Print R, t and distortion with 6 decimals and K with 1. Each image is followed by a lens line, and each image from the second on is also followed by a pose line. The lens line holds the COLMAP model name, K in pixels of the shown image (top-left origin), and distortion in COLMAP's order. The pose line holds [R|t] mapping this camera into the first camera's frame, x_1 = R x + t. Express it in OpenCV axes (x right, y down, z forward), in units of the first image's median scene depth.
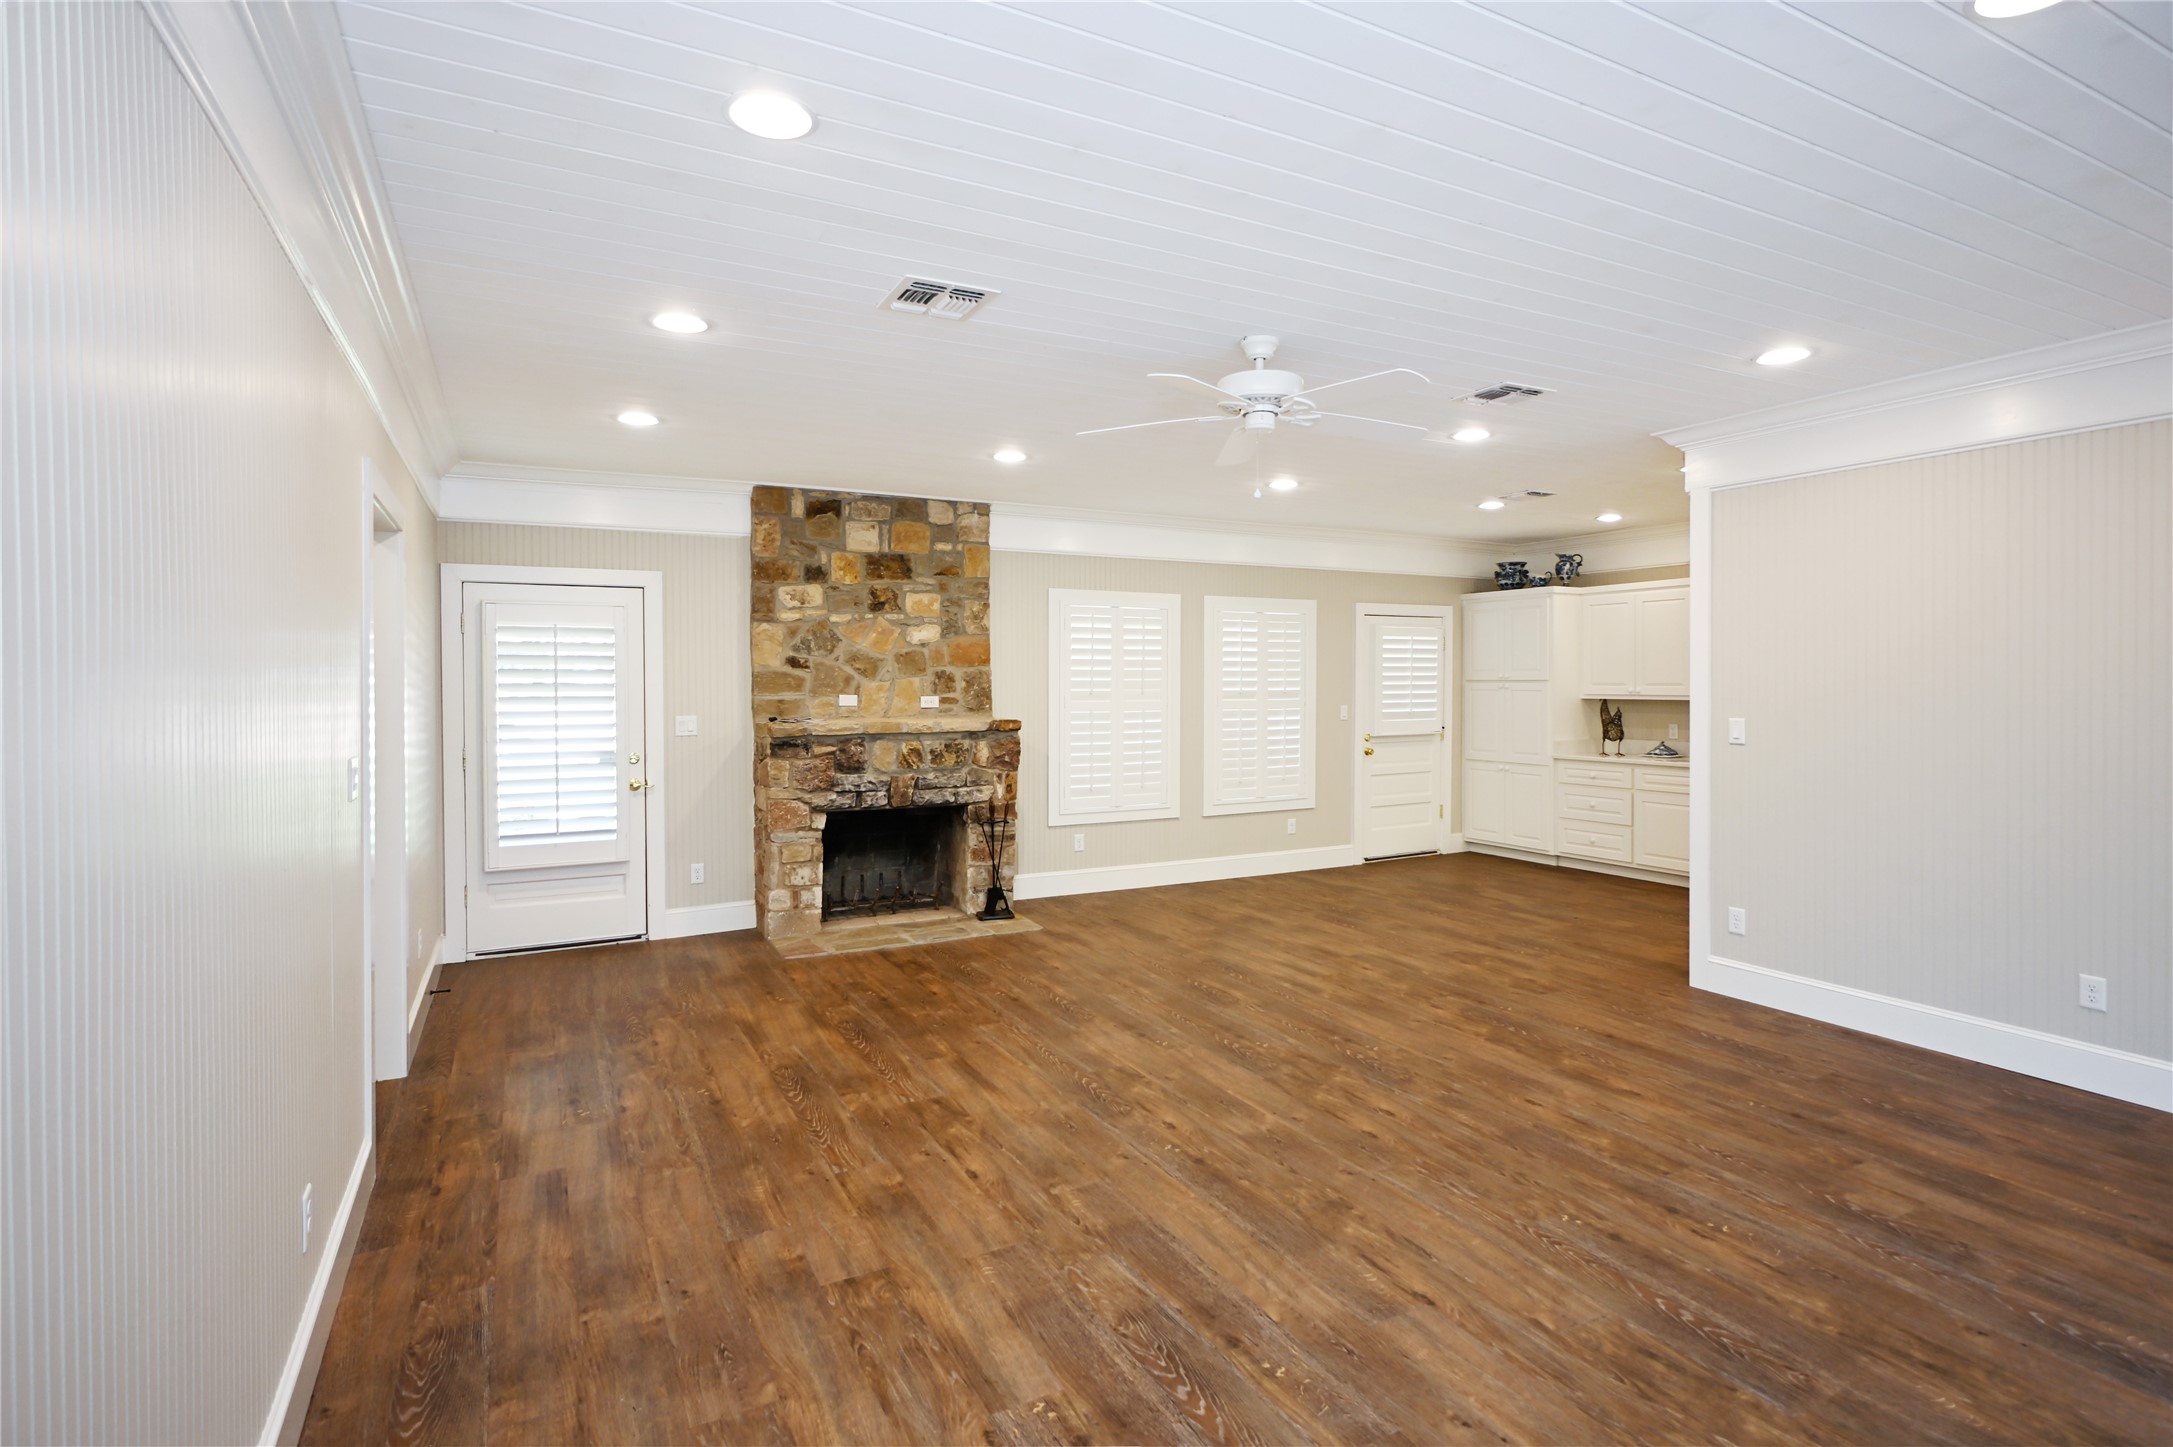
lens RADIAL K [[1076.7, 0, 1101.7], [0, 1076.7, 695.1], [0, 0, 1]] dist [-0.001064, -0.000278]
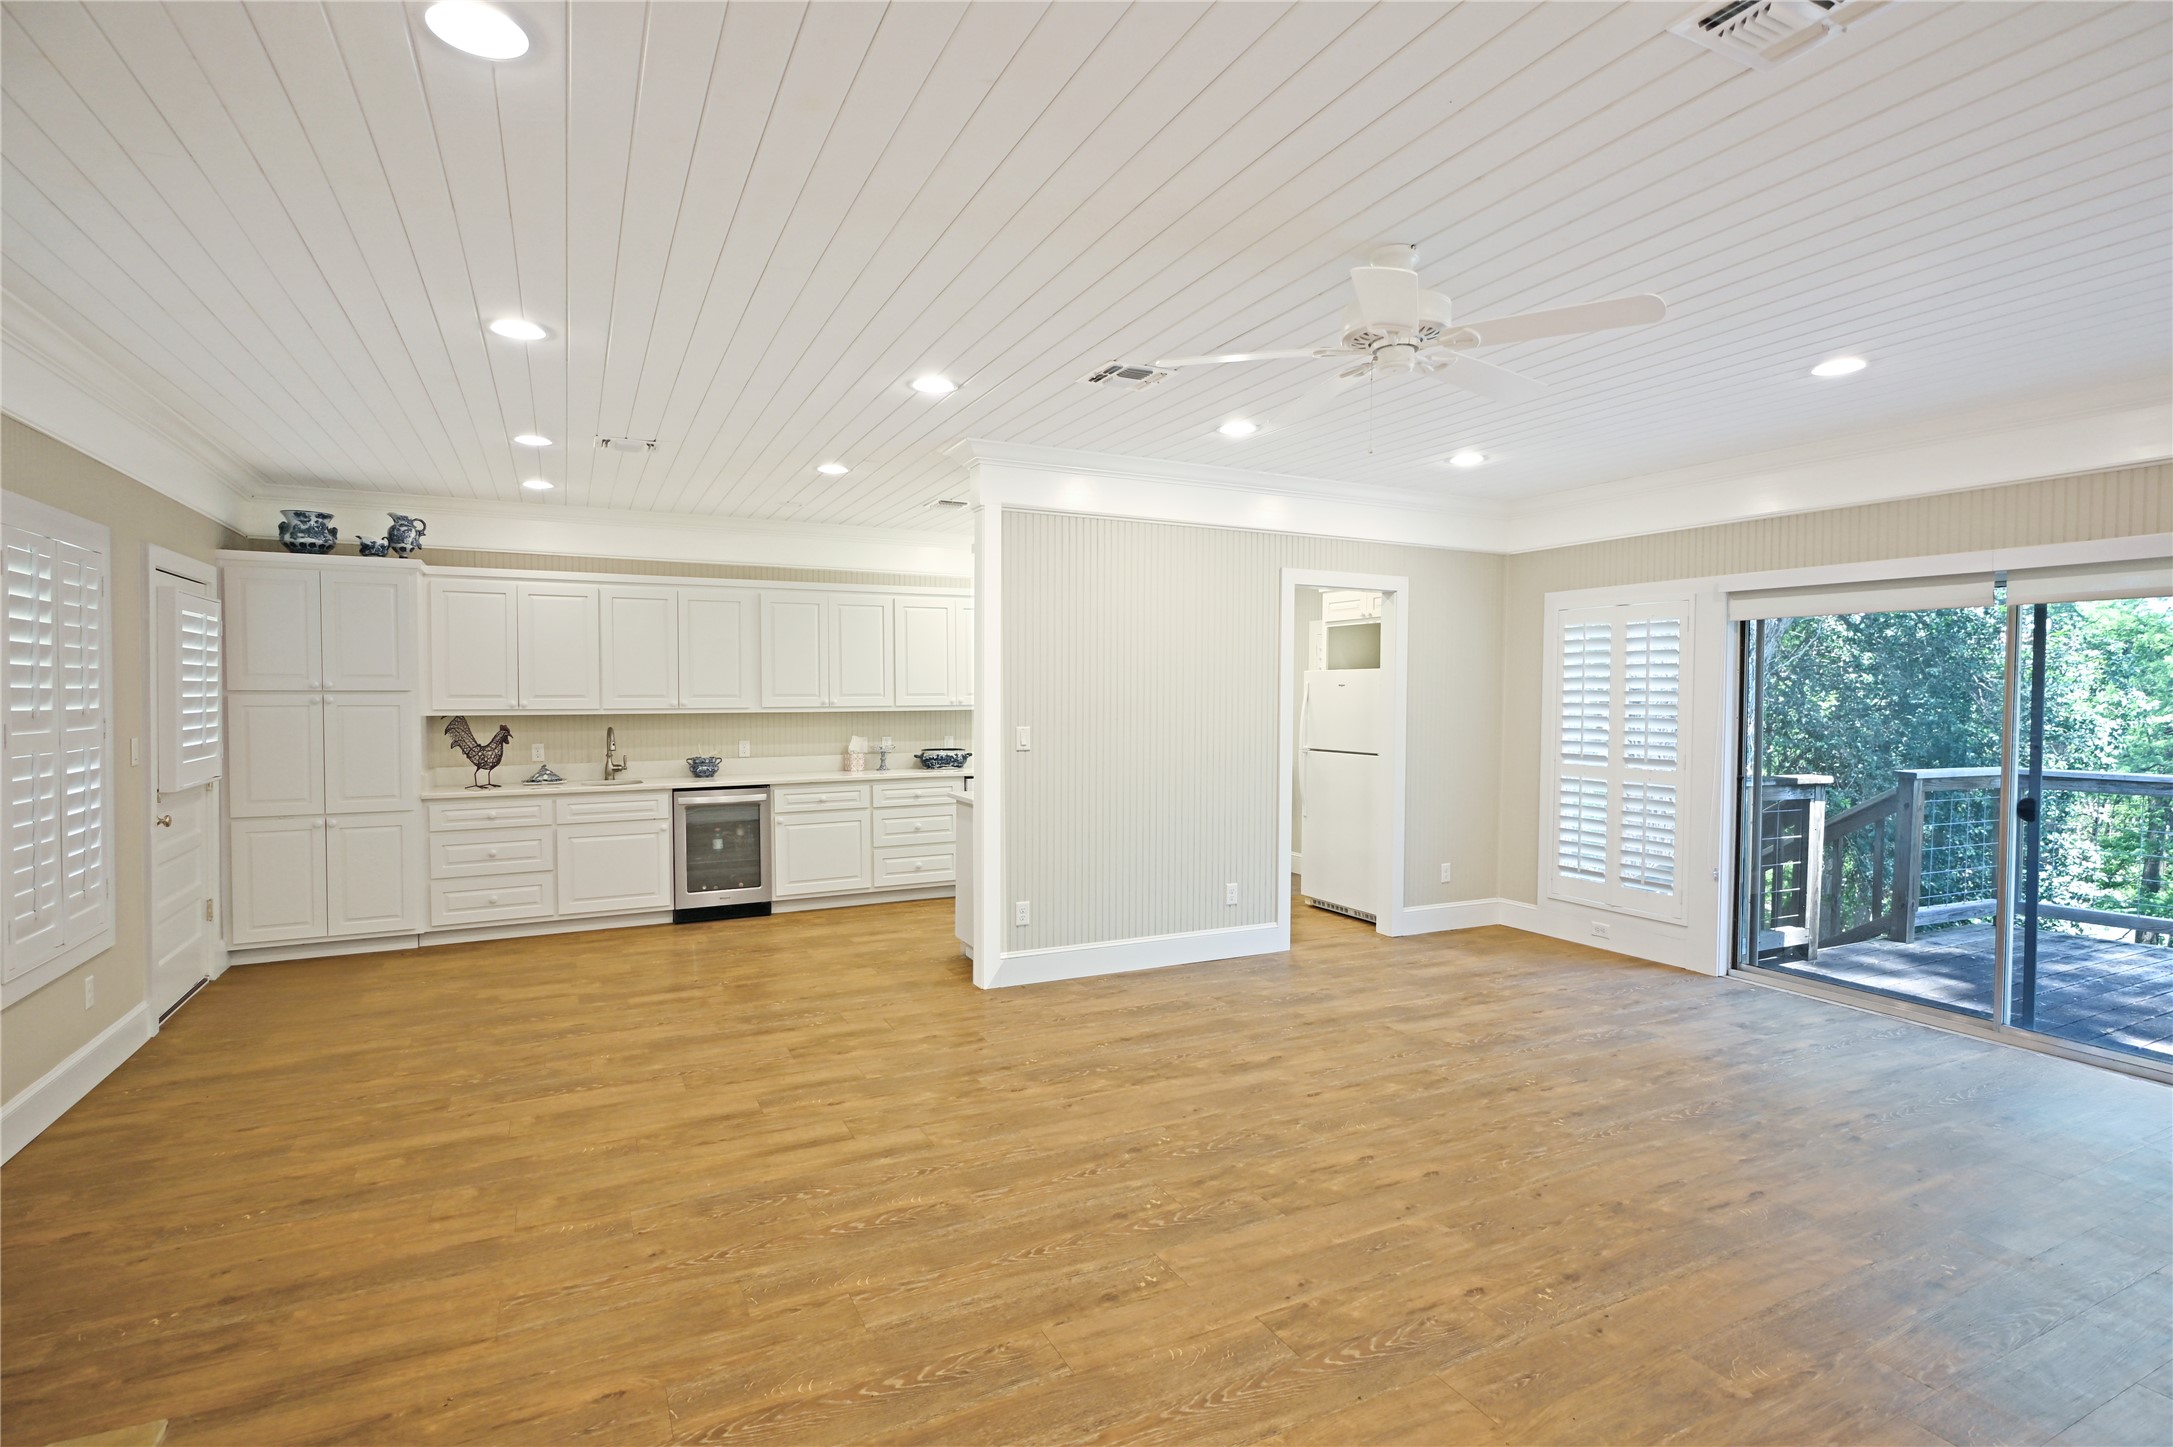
lens RADIAL K [[1076.7, 0, 1101.7], [0, 1076.7, 695.1], [0, 0, 1]] dist [-0.001064, -0.000278]
pose [[0.022116, 0.000653, 0.999755, -0.568501], [0.012009, 0.999927, -0.000918, -0.008748], [-0.999683, 0.012026, 0.022106, 1.034468]]
